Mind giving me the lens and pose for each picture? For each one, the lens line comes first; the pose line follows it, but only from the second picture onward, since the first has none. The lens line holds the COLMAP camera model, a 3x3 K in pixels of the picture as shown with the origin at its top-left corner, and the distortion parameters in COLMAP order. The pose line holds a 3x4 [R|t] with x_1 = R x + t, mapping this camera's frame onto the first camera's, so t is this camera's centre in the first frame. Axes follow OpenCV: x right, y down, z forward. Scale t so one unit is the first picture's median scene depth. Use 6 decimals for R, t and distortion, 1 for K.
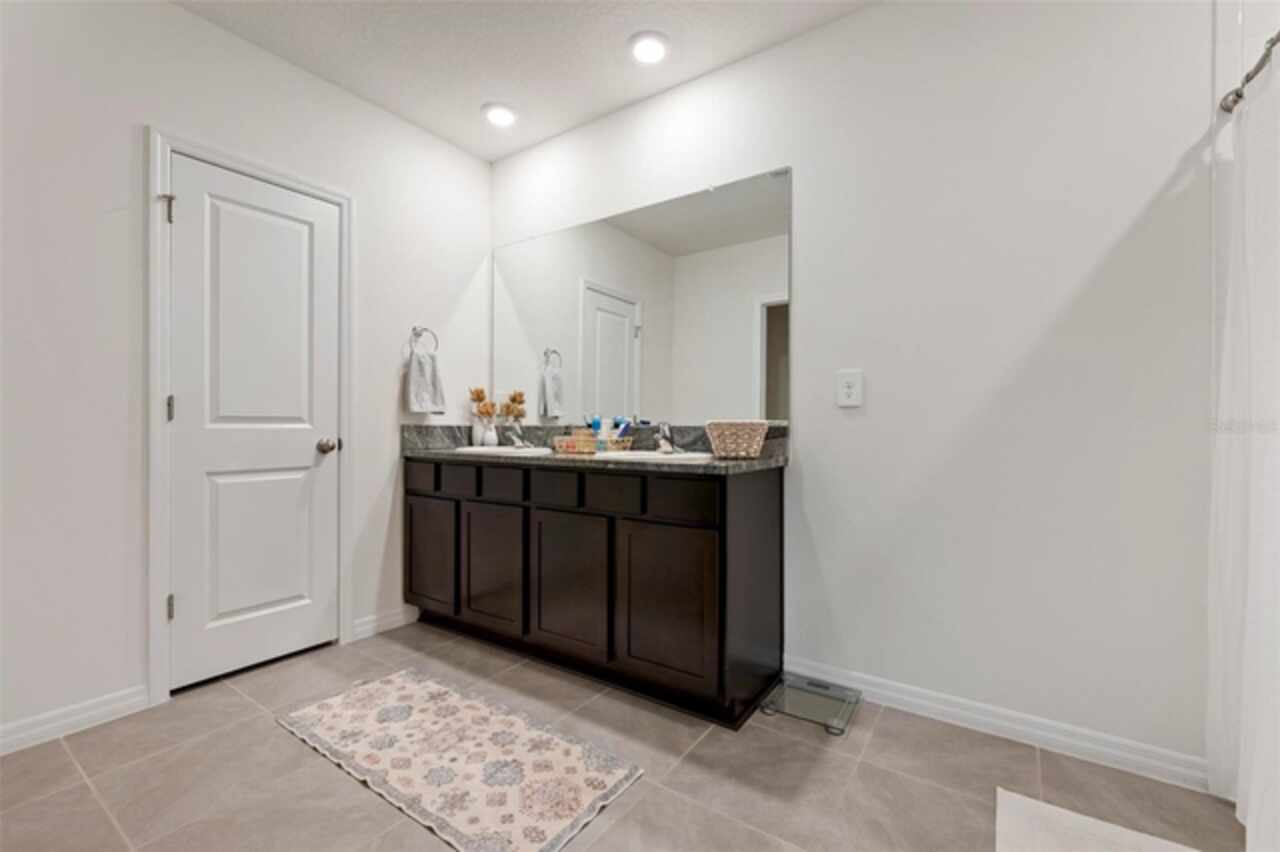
lens RADIAL K [[544.5, 0, 640.0], [0, 544.5, 426.0], [0, 0, 1]] dist [-0.003212, -0.000414]
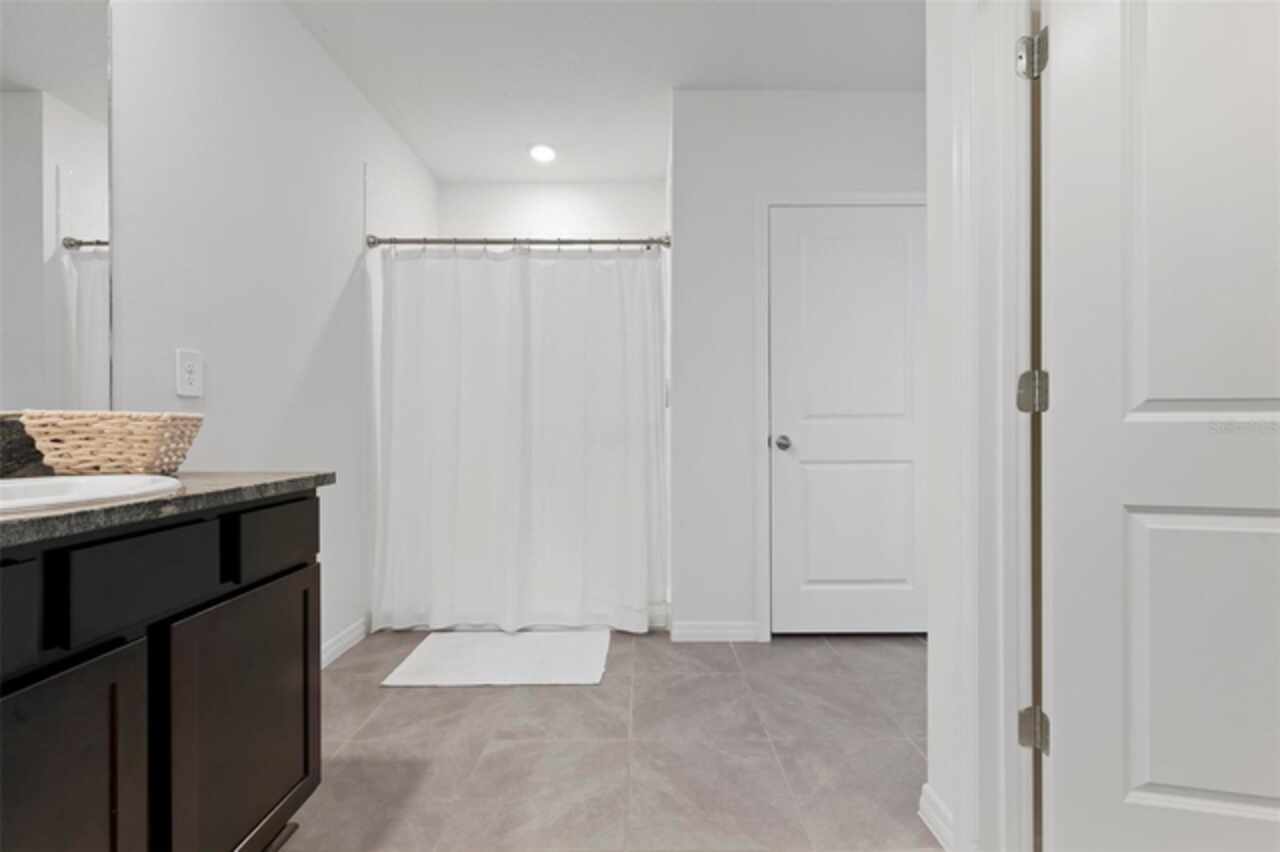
lens RADIAL K [[528.8, 0, 640.0], [0, 528.8, 426.0], [0, 0, 1]] dist [-0.001177, -0.000309]
pose [[-0.556505, -0.002297, 0.830841, -0.829686], [-0.000350, 0.999997, 0.002530, 0.004395], [-0.830844, 0.001117, -0.556504, 1.205117]]
